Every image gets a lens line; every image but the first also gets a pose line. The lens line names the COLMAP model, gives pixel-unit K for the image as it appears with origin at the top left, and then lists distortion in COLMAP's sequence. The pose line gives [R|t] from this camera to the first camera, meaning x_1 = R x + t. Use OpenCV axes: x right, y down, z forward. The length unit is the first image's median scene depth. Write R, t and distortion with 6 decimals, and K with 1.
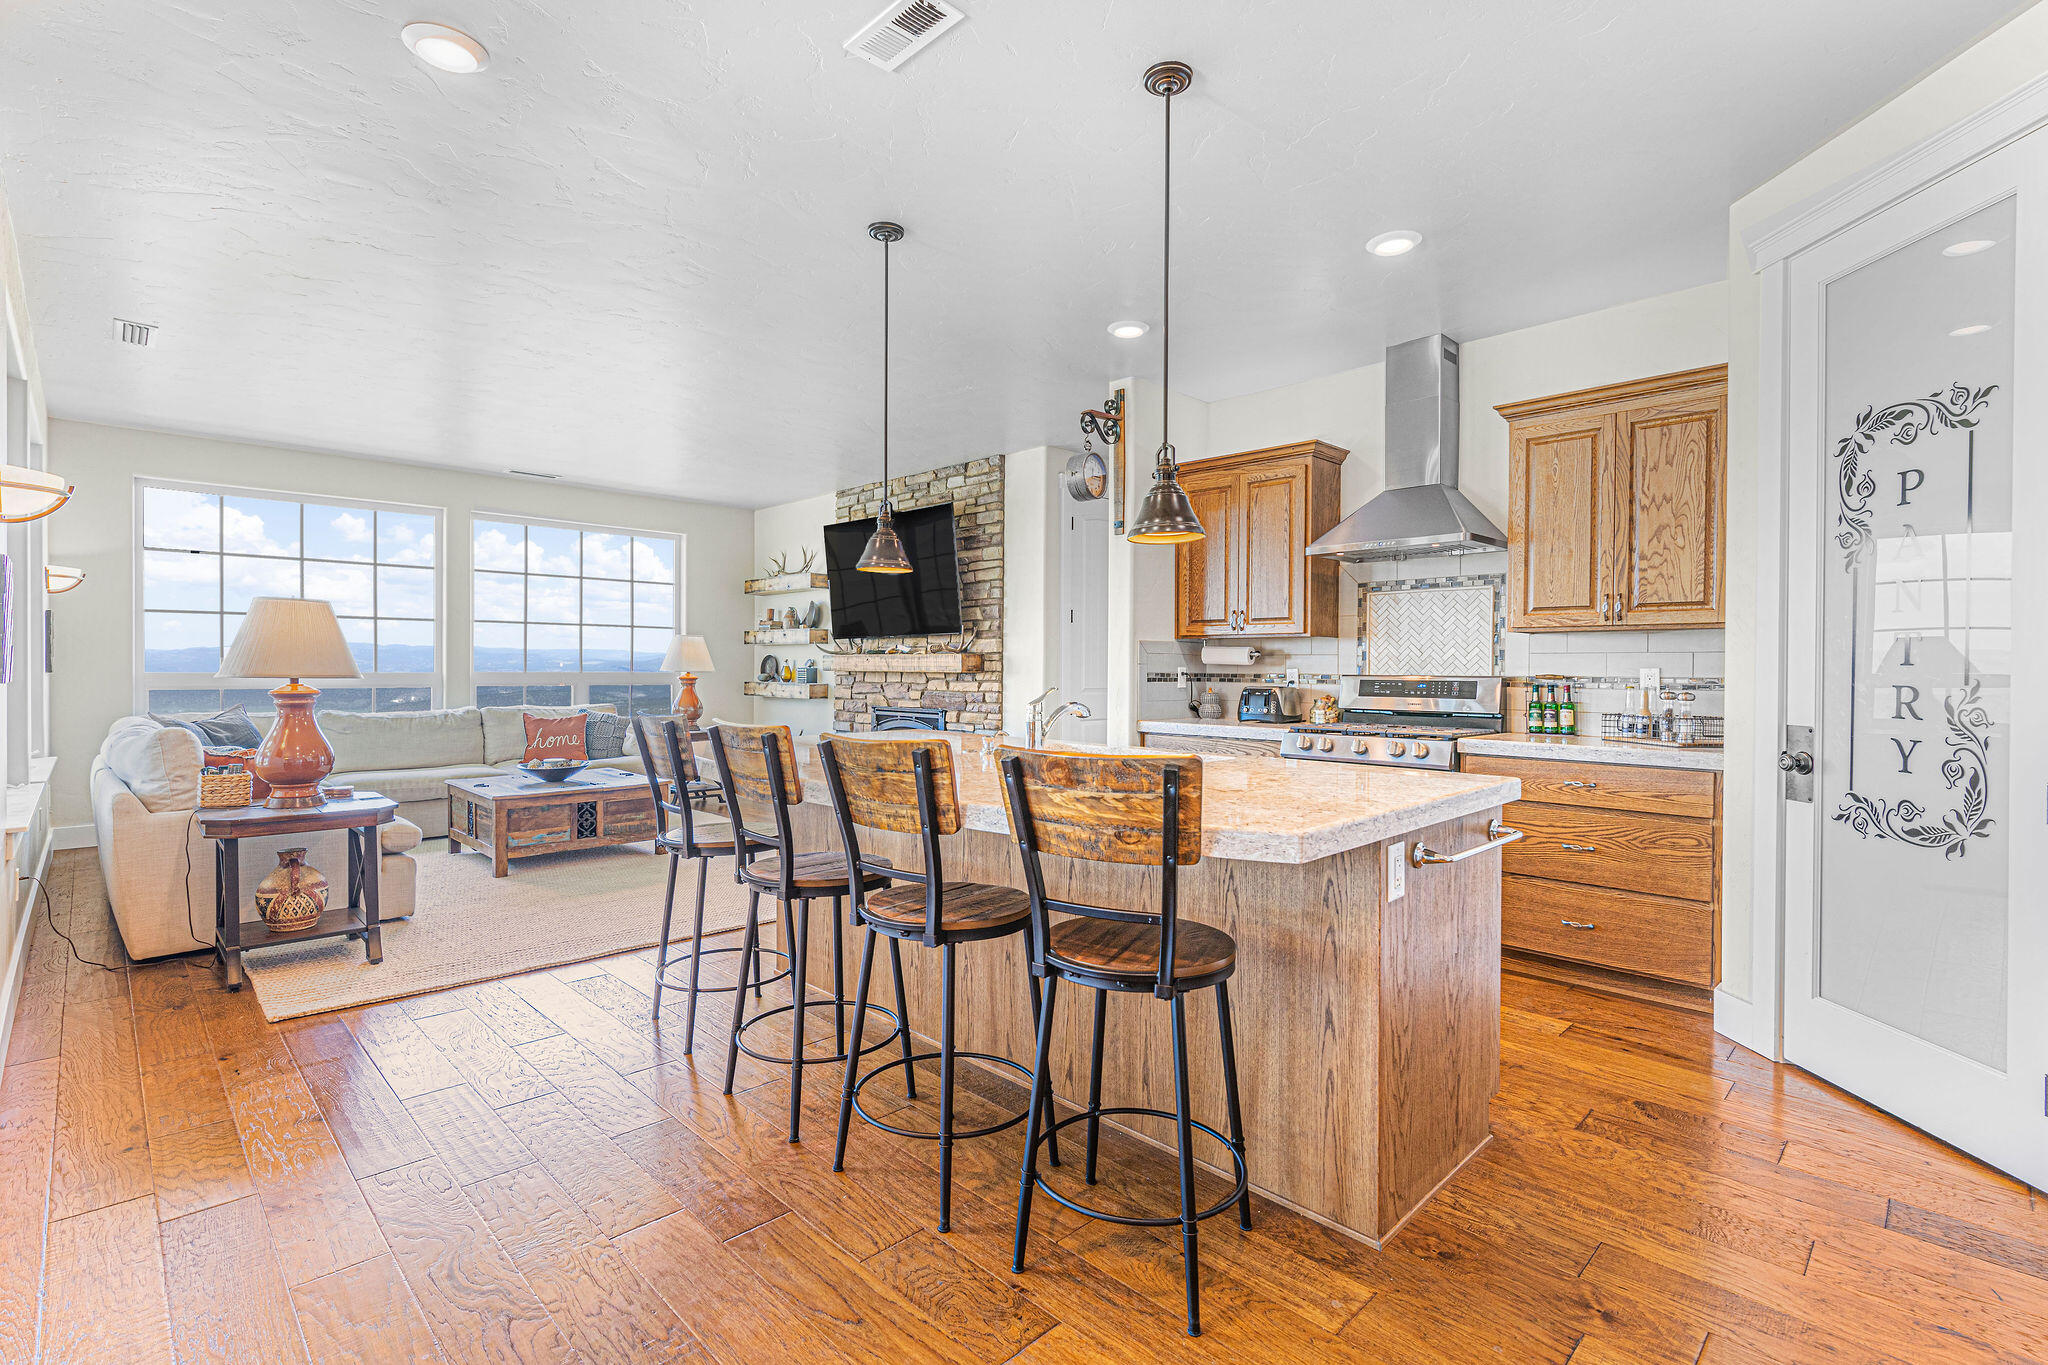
lens RADIAL K [[944.4, 0, 1029.8], [0, 944.4, 674.5], [0, 0, 1]] dist [0.004144, 0.000291]
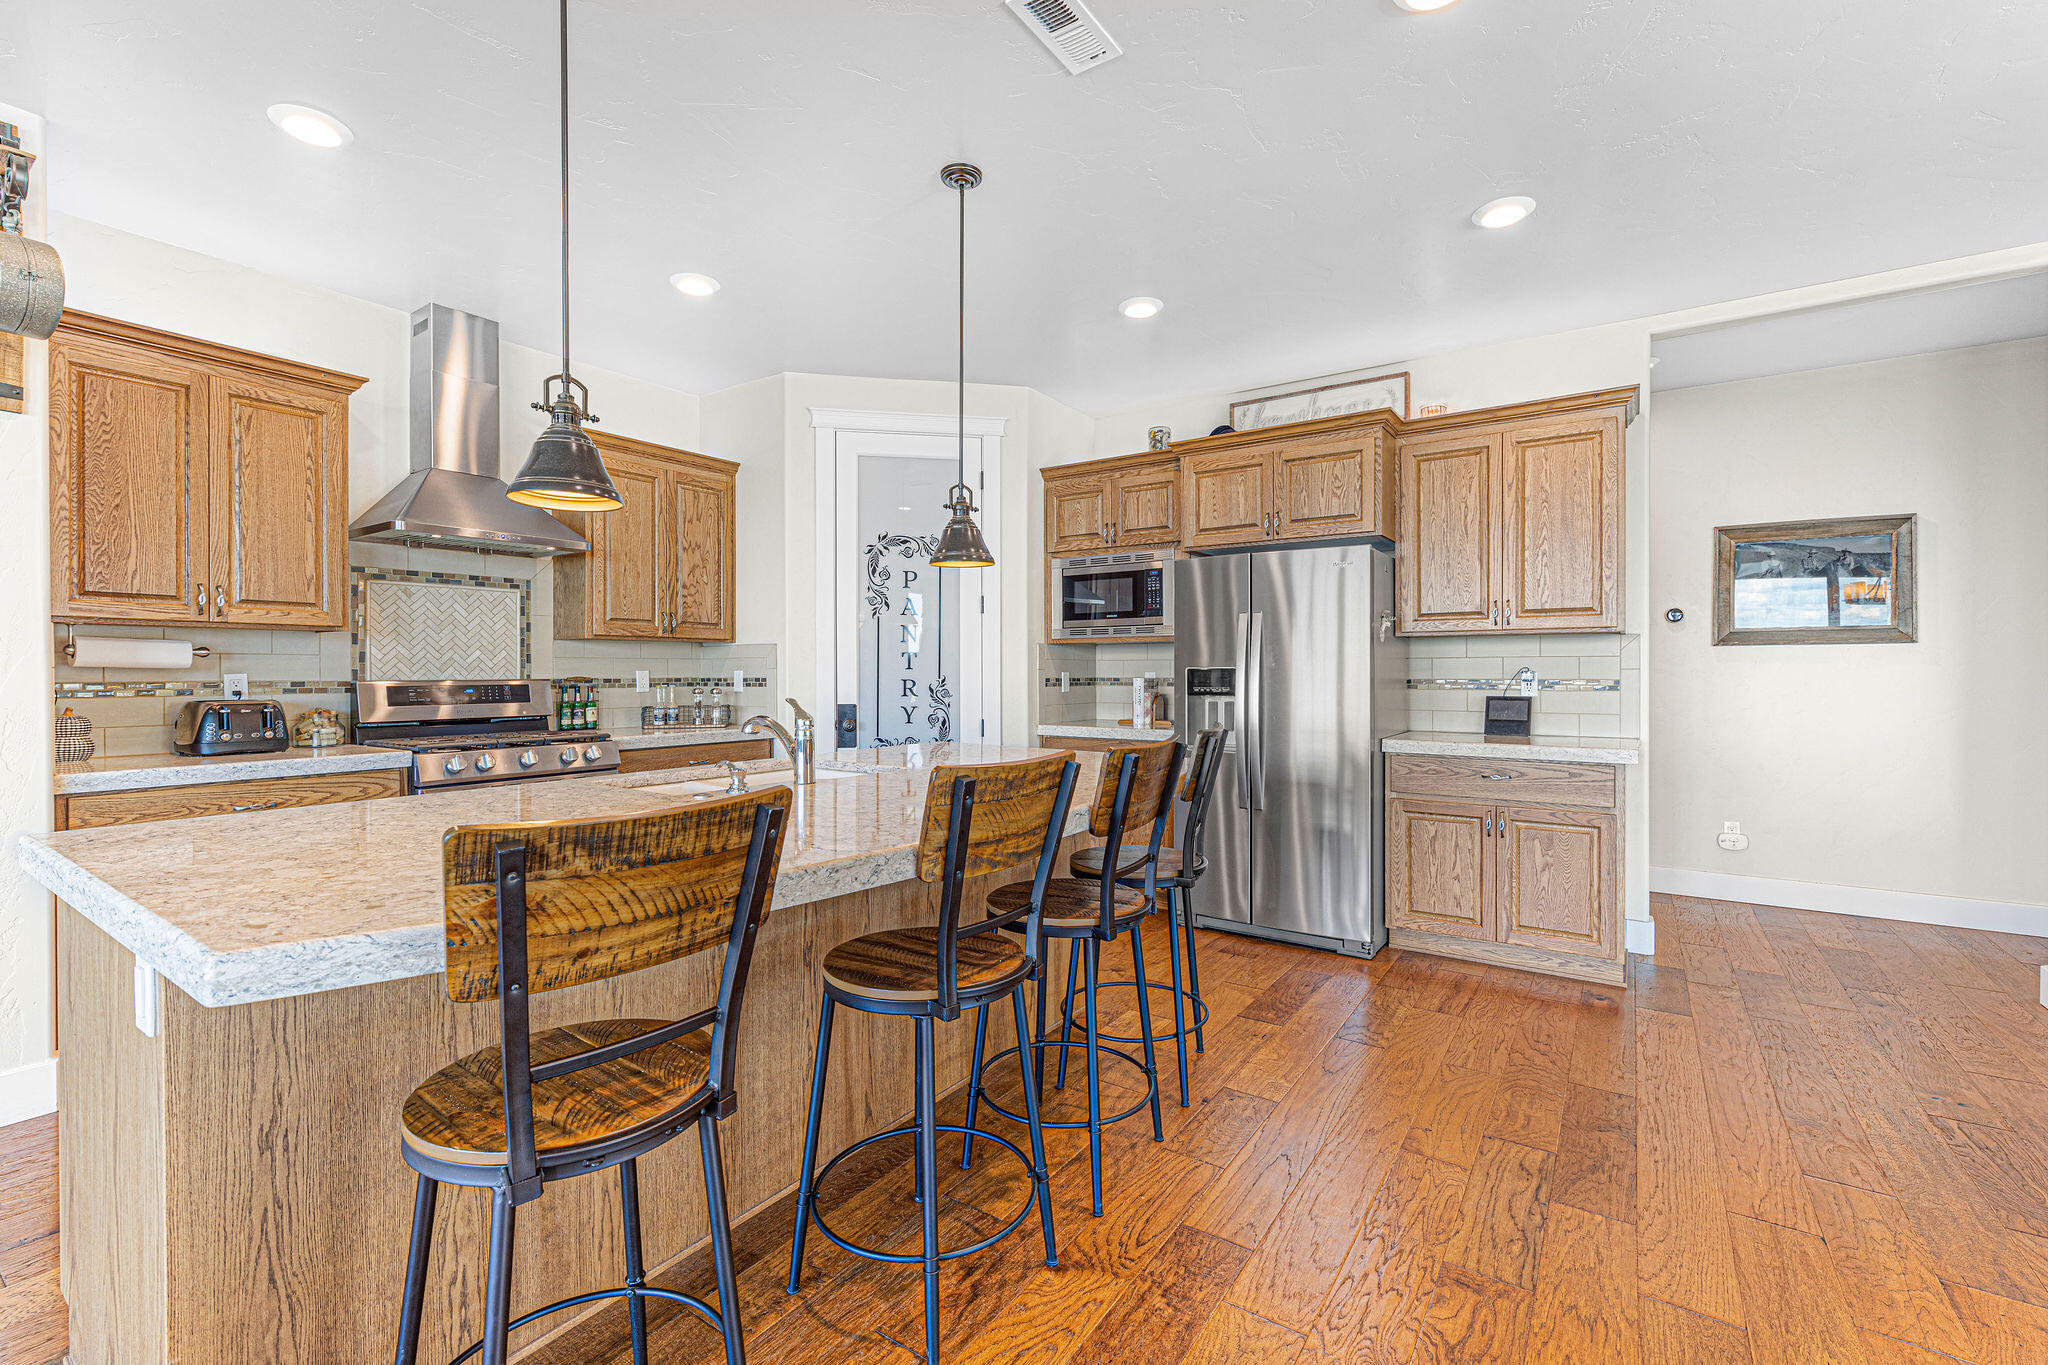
lens RADIAL K [[876.9, 0, 1025.2], [0, 876.9, 678.8], [0, 0, 1]] dist [-0.000494, -0.000758]
pose [[-0.181140, -0.015562, 0.983334, -0.473962], [0.006520, 0.999834, 0.017024, -0.009820], [-0.983436, 0.009495, -0.181009, 0.559822]]
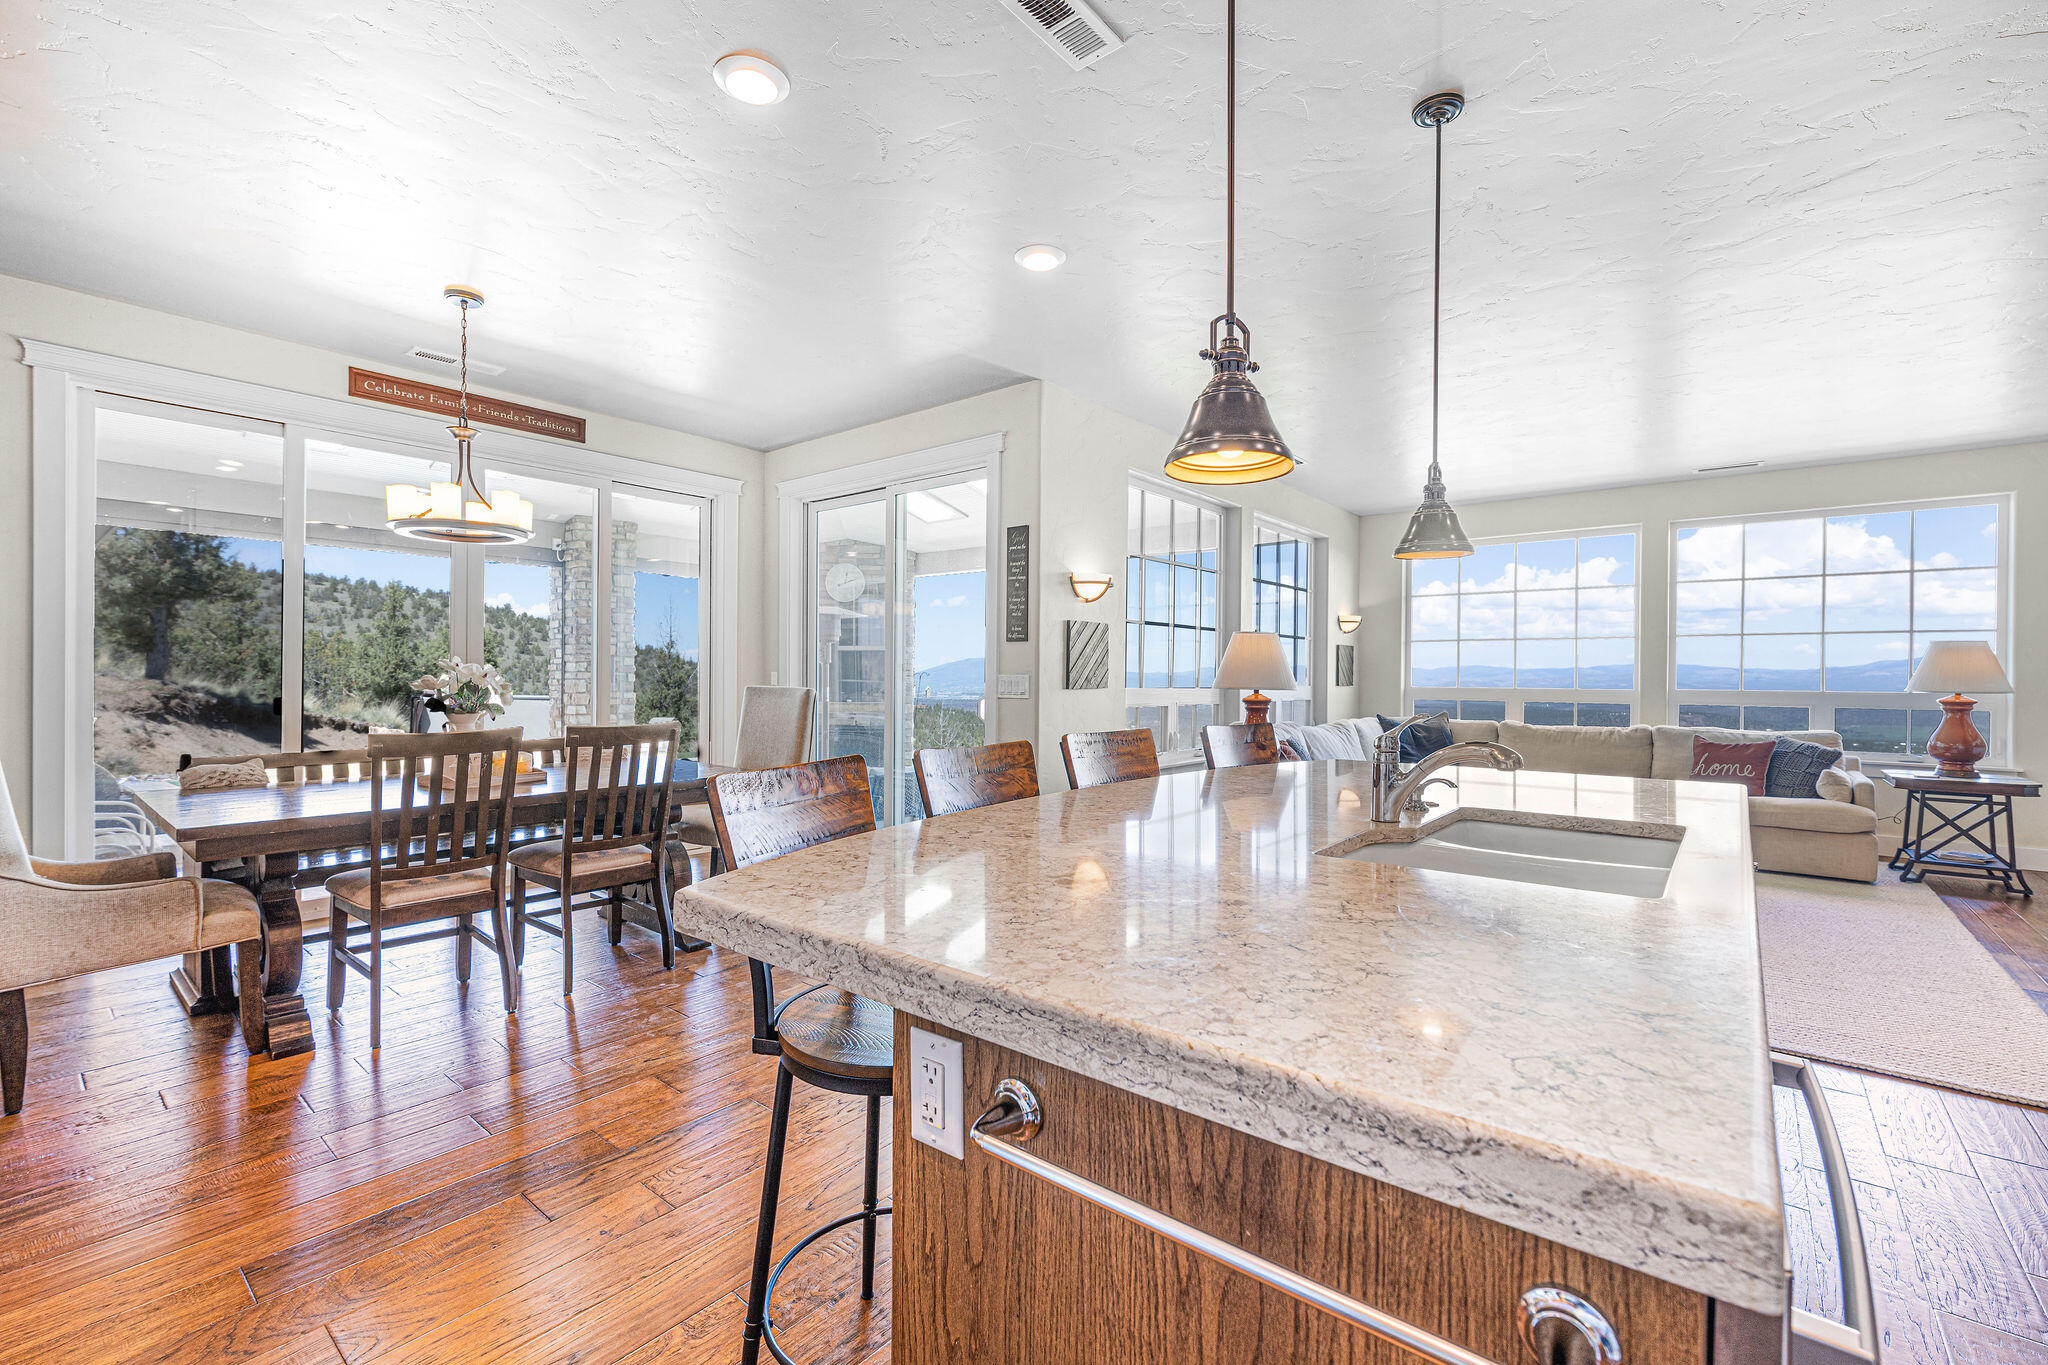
lens RADIAL K [[876.9, 0, 1023.3], [0, 876.9, 680.4], [0, 0, 1]] dist [-0.000494, -0.000758]
pose [[0.104470, 0.000511, -0.994528, 0.347939], [-0.013805, 0.999904, -0.000937, -0.003172], [0.994432, 0.013828, 0.104467, 0.396872]]
